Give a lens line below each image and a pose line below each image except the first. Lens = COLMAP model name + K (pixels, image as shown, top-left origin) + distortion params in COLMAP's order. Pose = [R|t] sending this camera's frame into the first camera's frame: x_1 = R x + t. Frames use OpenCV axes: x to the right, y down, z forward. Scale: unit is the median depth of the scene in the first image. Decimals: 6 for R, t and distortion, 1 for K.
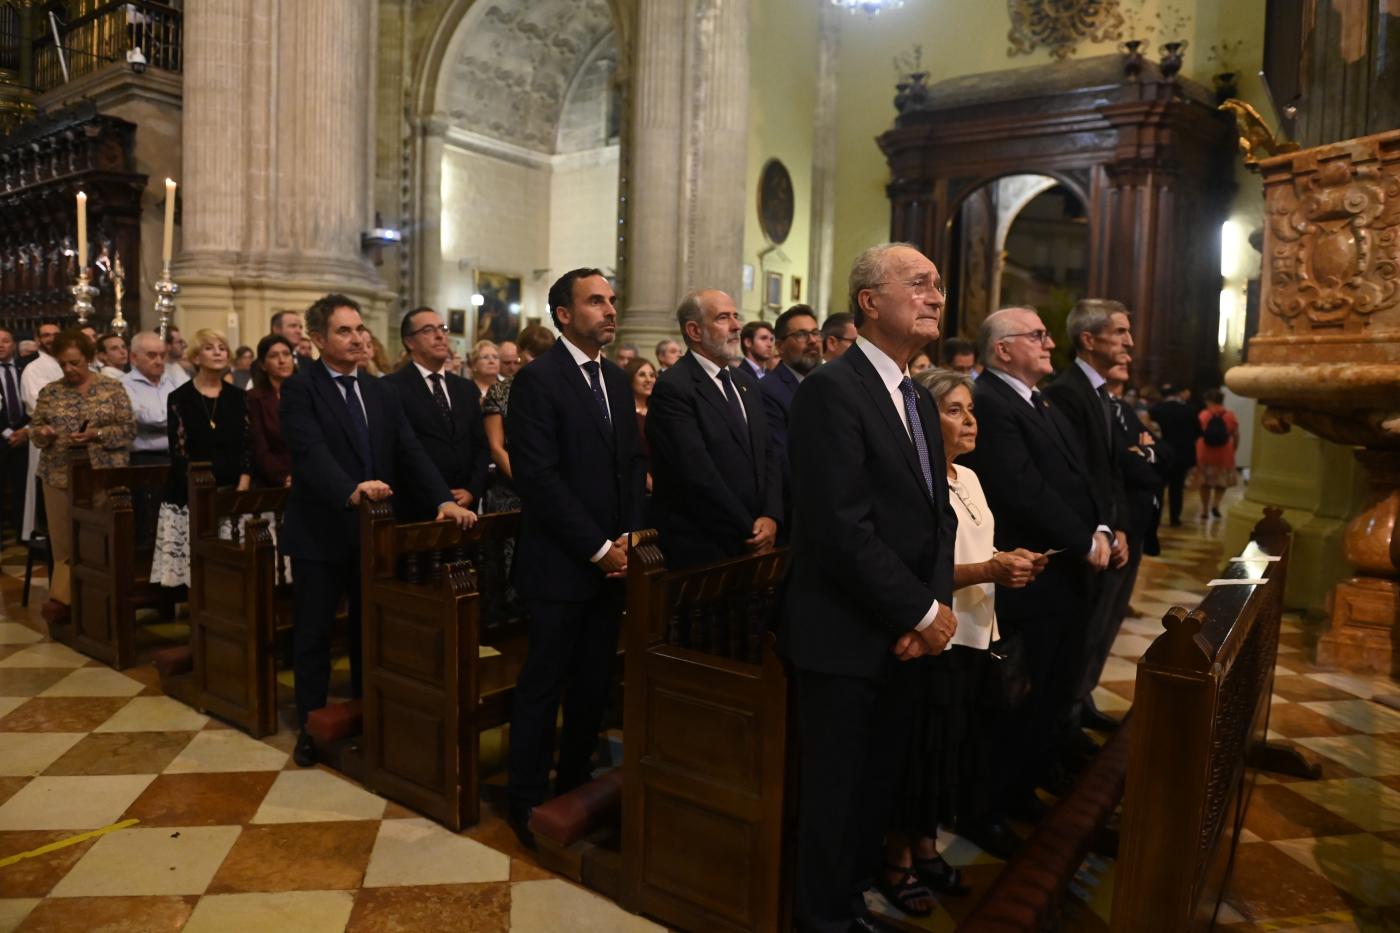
lens RADIAL K [[951.6, 0, 698.6], [0, 951.6, 466.6], [0, 0, 1]] dist [-0.051475, 0.004512]
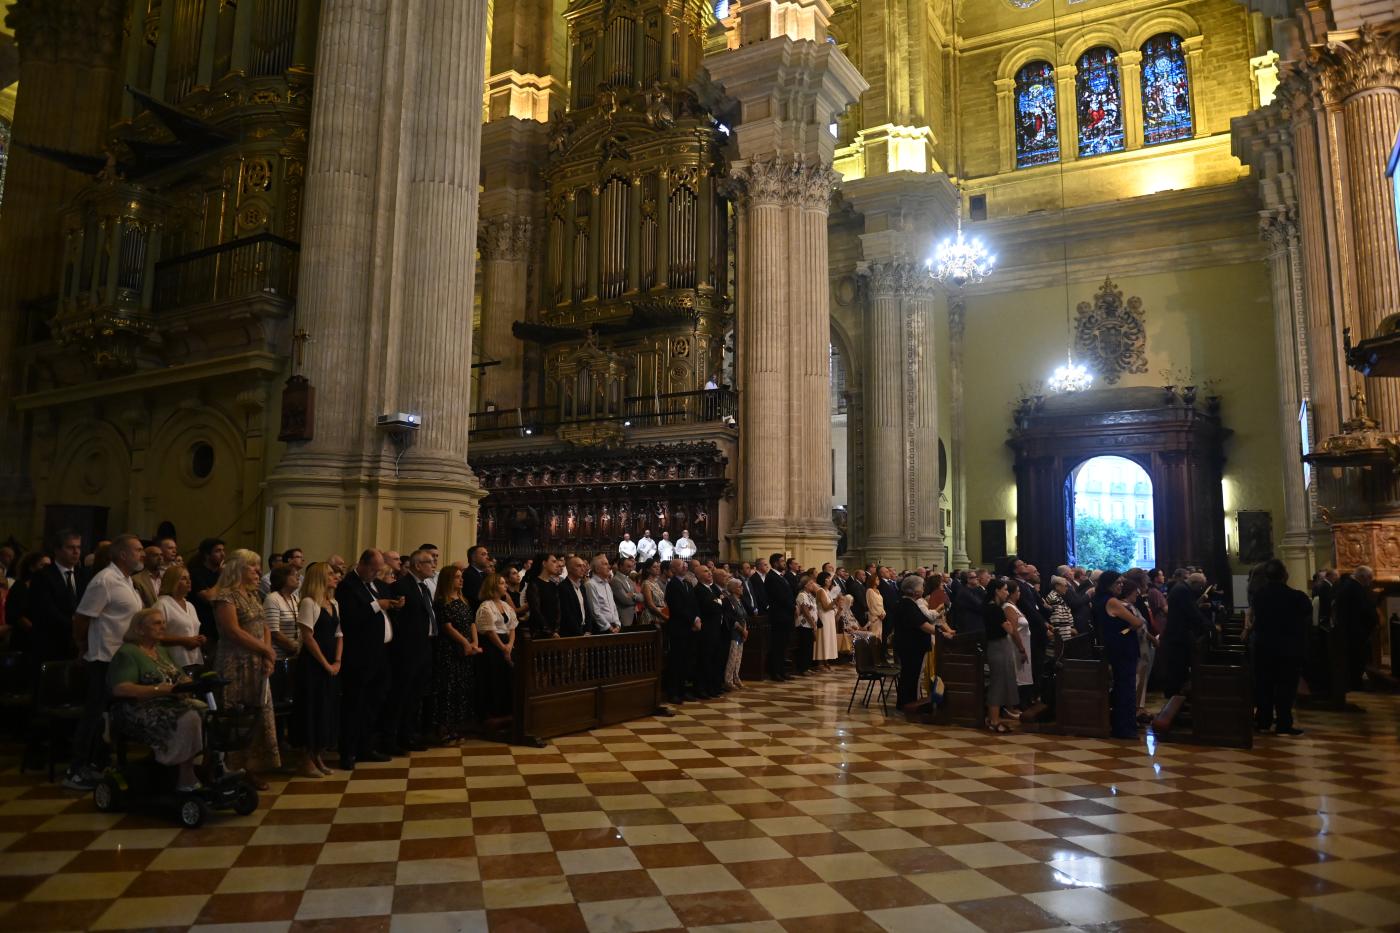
lens RADIAL K [[951.6, 0, 701.9], [0, 951.6, 467.0], [0, 0, 1]] dist [-0.051475, 0.004512]
pose [[0.995459, -0.007407, 0.094906, -0.551383], [0.026132, 0.979932, -0.197614, 0.031878], [-0.091538, 0.199197, 0.975675, -0.601685]]
